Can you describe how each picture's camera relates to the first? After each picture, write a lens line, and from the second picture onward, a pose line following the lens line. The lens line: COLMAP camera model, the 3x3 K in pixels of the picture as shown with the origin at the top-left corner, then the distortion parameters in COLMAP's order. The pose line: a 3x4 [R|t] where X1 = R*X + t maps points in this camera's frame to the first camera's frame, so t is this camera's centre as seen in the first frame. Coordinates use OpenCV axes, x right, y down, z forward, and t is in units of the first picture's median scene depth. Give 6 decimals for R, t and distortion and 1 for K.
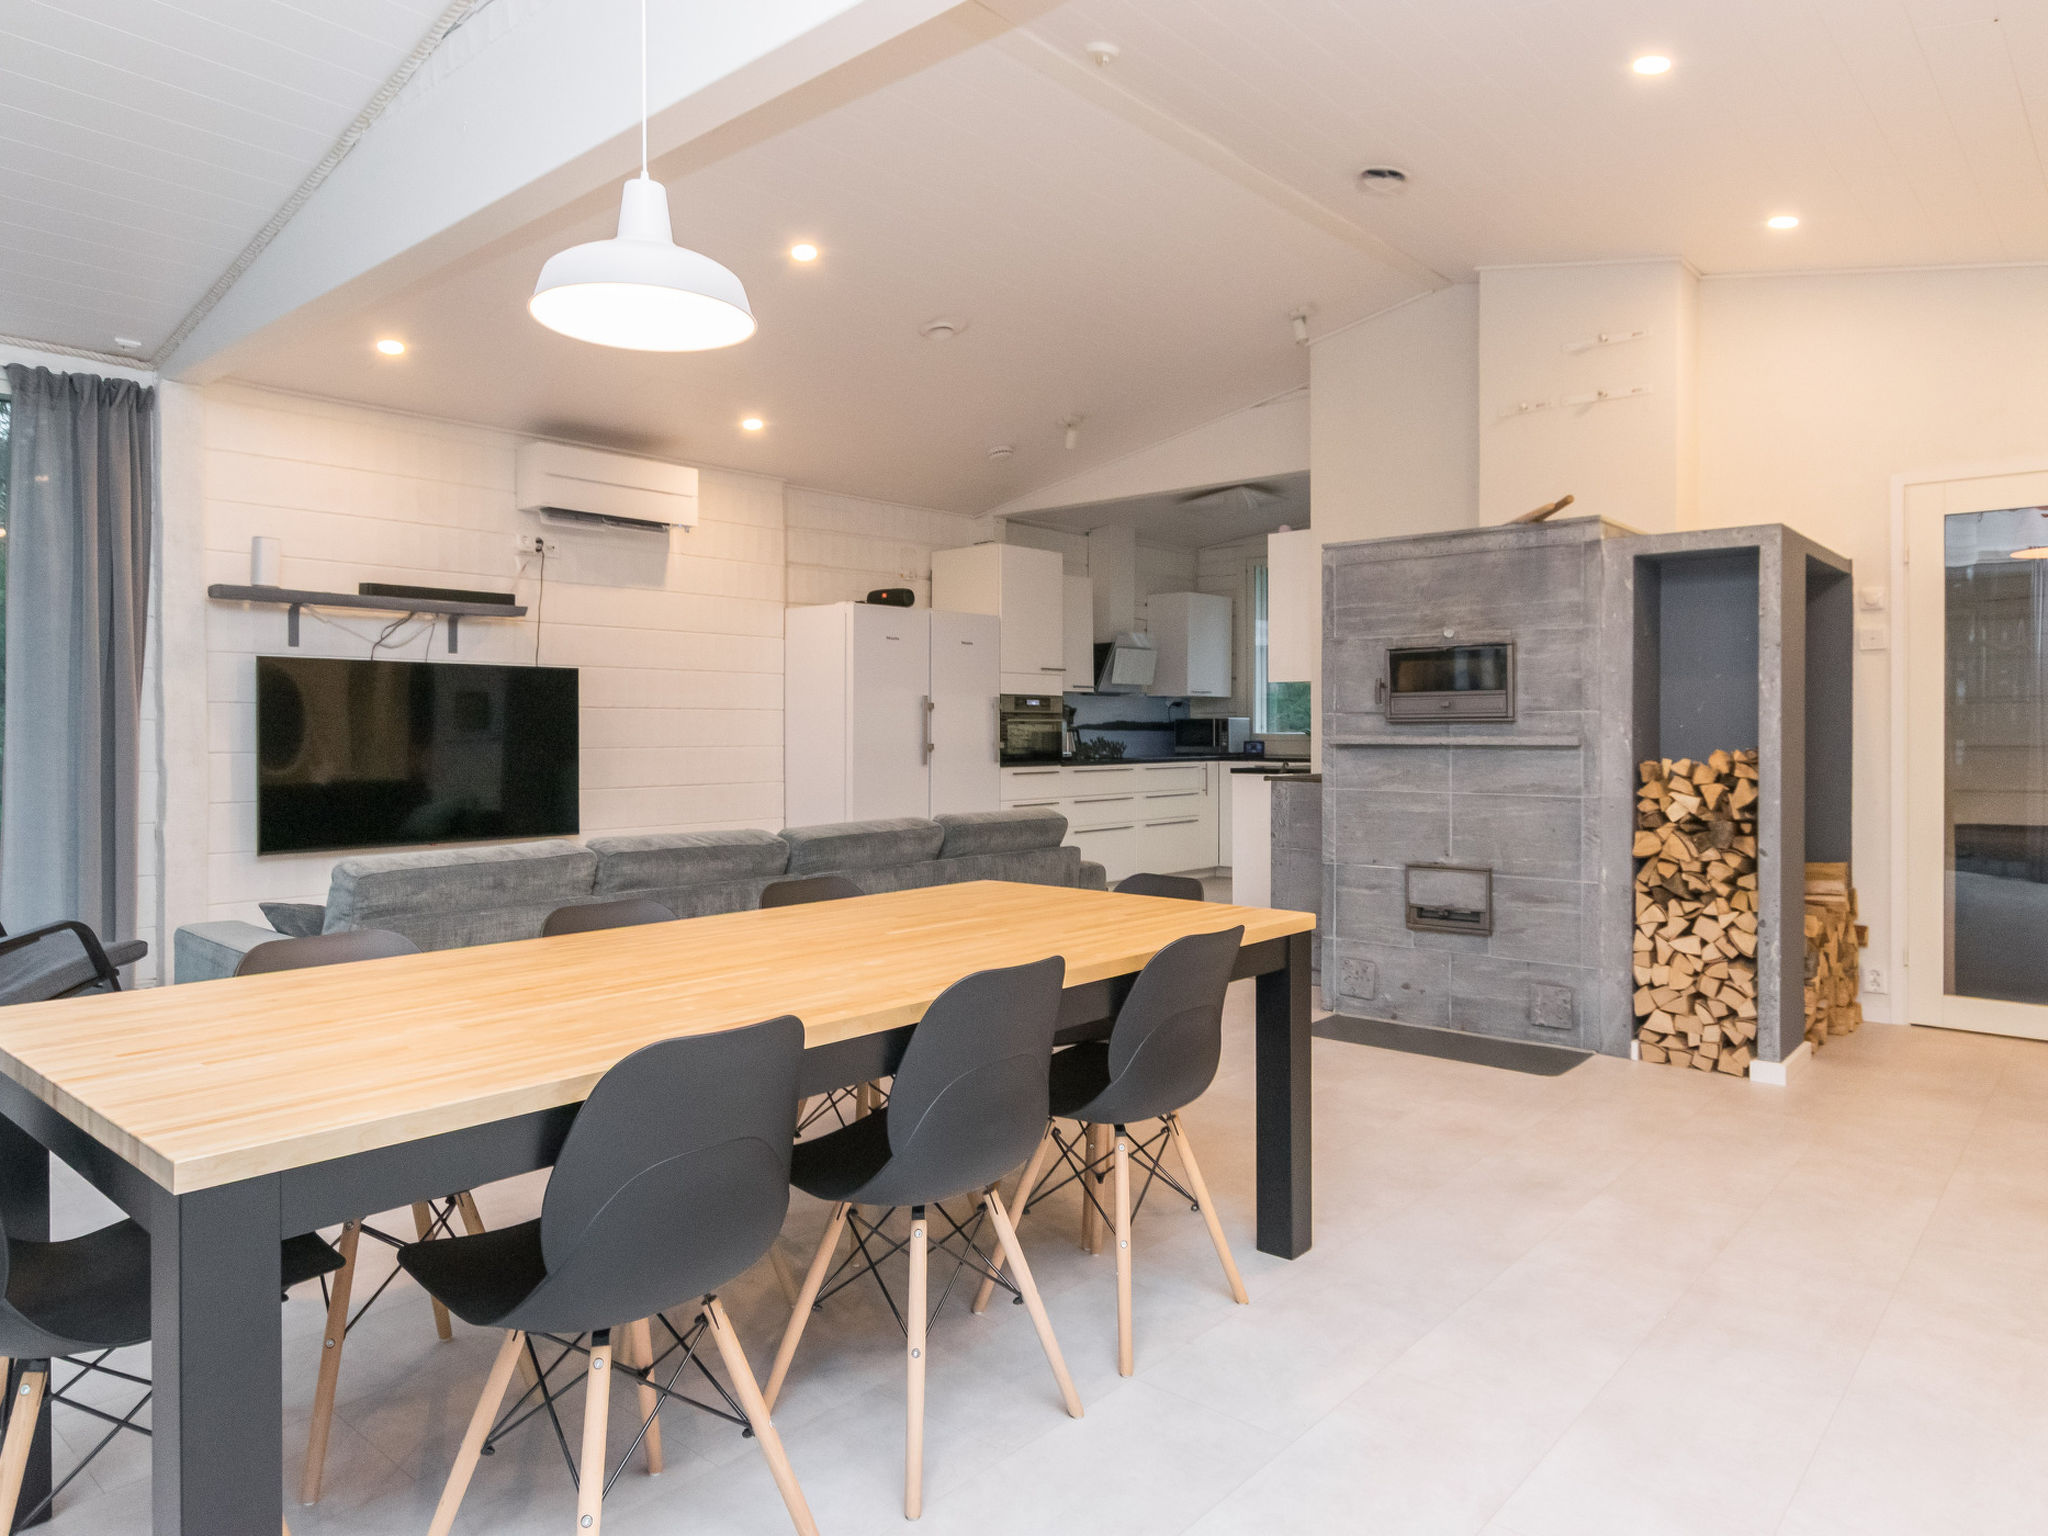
lens RADIAL K [[1294.9, 0, 1025.1], [0, 1294.9, 731.8], [0, 0, 1]] dist [-0.000451, -0.000118]
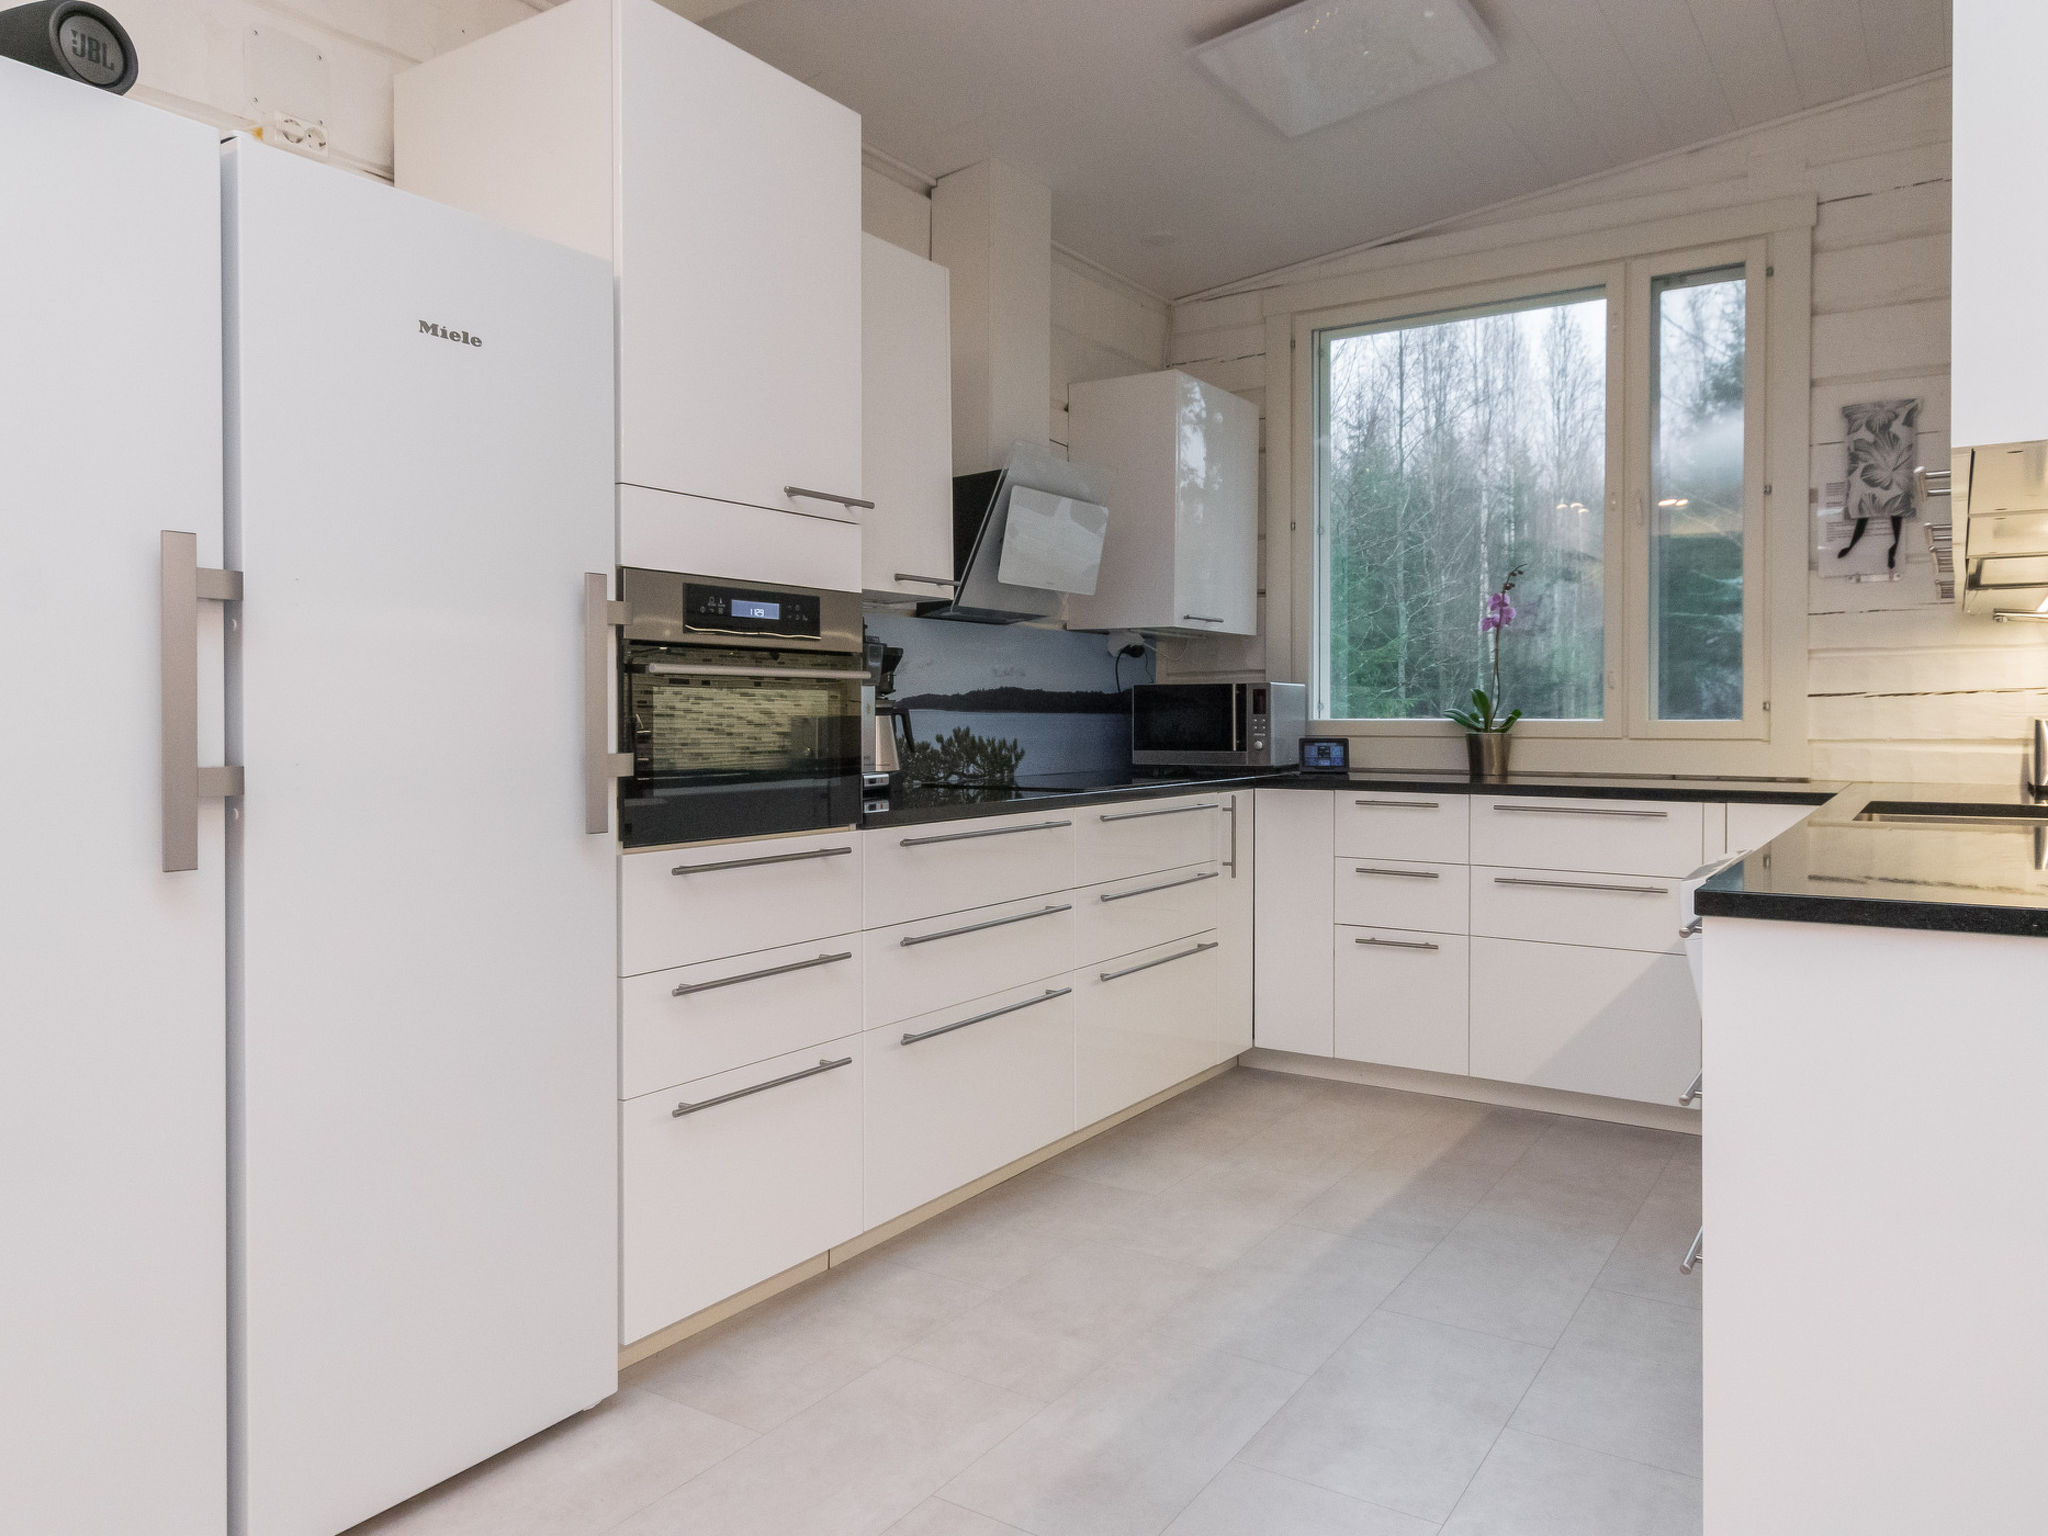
lens RADIAL K [[1444.7, 0, 1024.2], [0, 1444.7, 725.3], [0, 0, 1]] dist [0.001712, 0.000271]
pose [[0.990591, 0.001234, 0.136848, 0.017649], [-0.002207, 0.999973, 0.006953, -0.000002], [-0.136836, -0.007190, 0.990568, 0.575148]]
